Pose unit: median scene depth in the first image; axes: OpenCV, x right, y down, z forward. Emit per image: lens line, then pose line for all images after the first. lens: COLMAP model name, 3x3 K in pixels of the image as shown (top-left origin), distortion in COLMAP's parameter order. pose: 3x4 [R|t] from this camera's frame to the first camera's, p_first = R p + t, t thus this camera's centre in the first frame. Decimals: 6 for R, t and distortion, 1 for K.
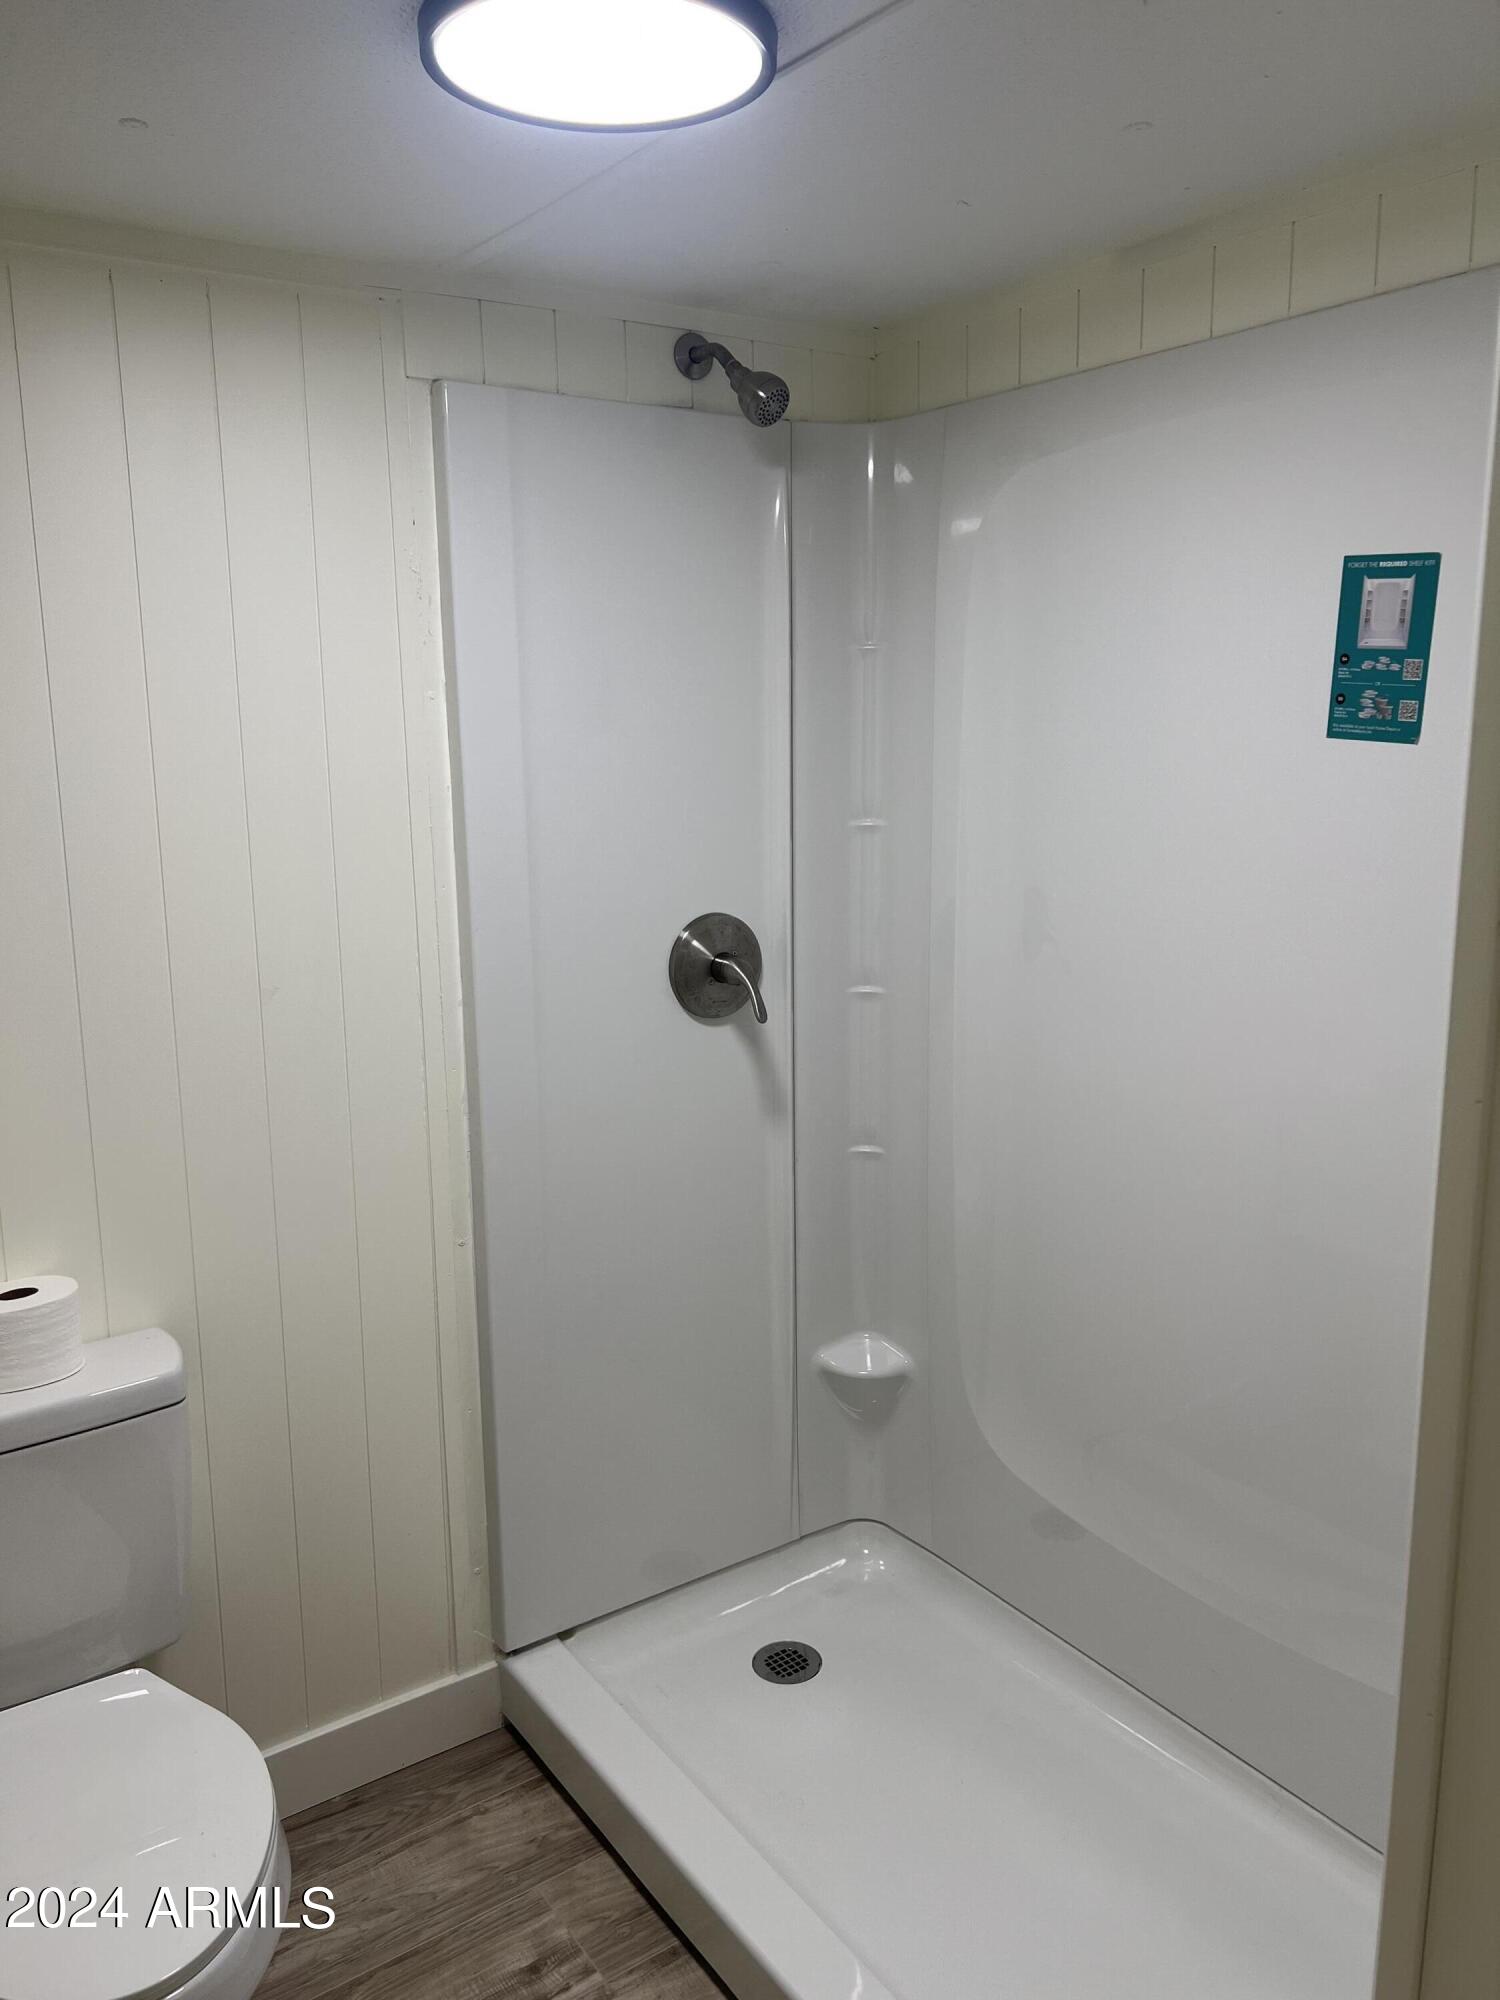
lens RADIAL K [[1502.0, 0, 745.2], [0, 1502.0, 991.3], [0, 0, 1]] dist [0.051472, -0.064806]
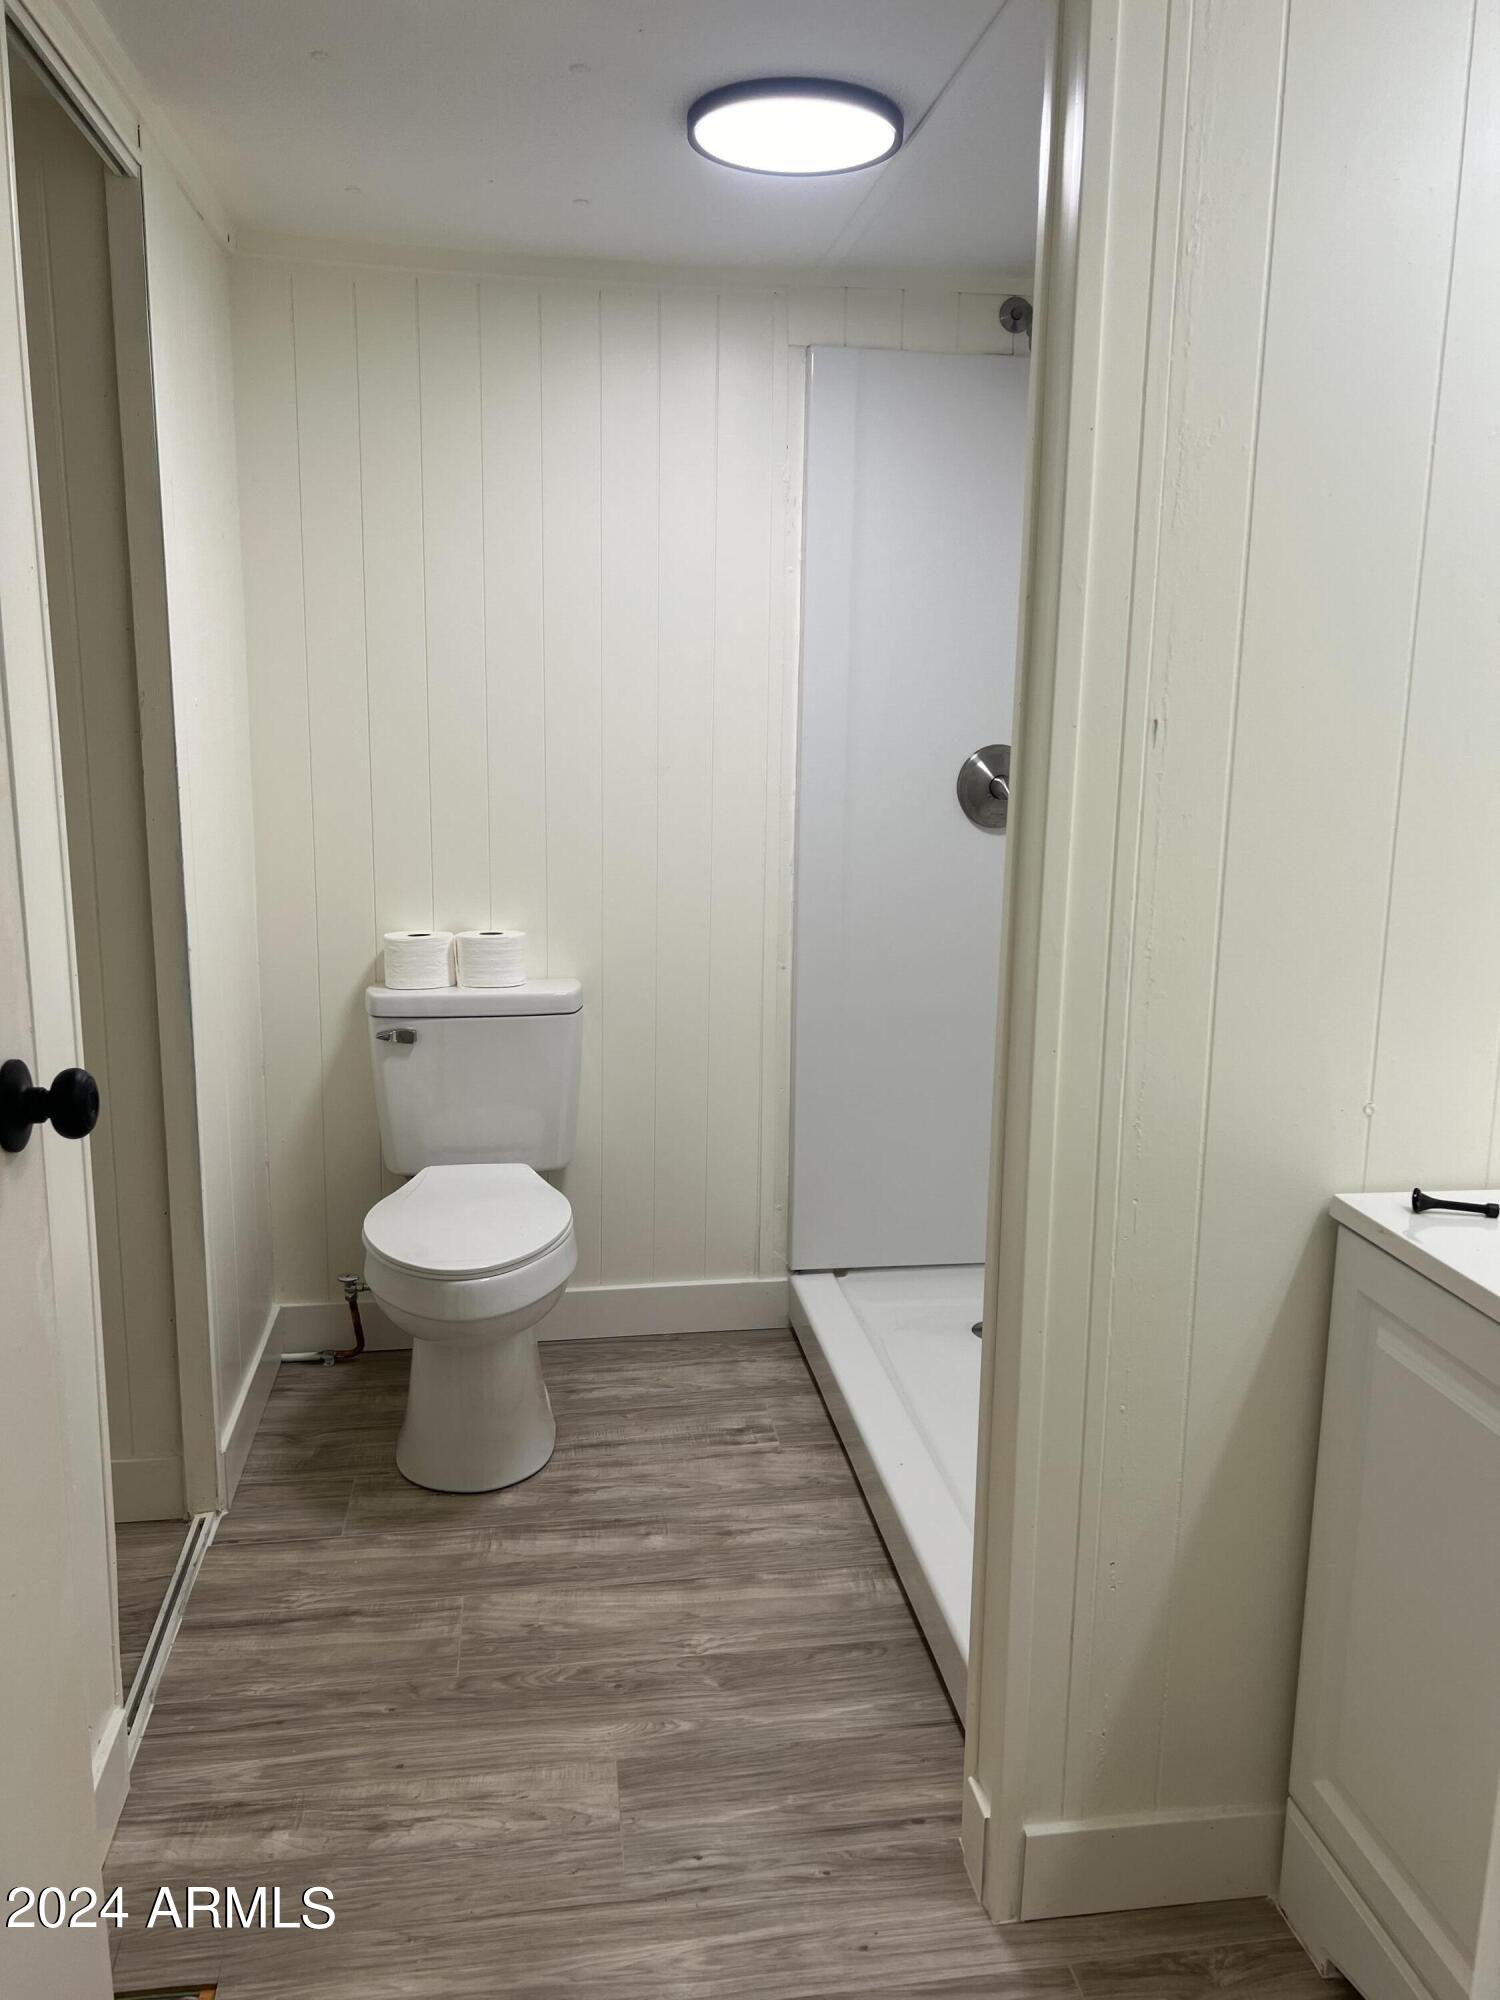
lens RADIAL K [[1502.0, 0, 751.2], [0, 1502.0, 1005.0], [0, 0, 1]] dist [0.051472, -0.064806]
pose [[0.893813, 0.109556, -0.434851, 0.401054], [-0.107685, 0.993761, 0.029027, 0.165448], [0.435318, 0.020882, 0.900034, -0.278809]]
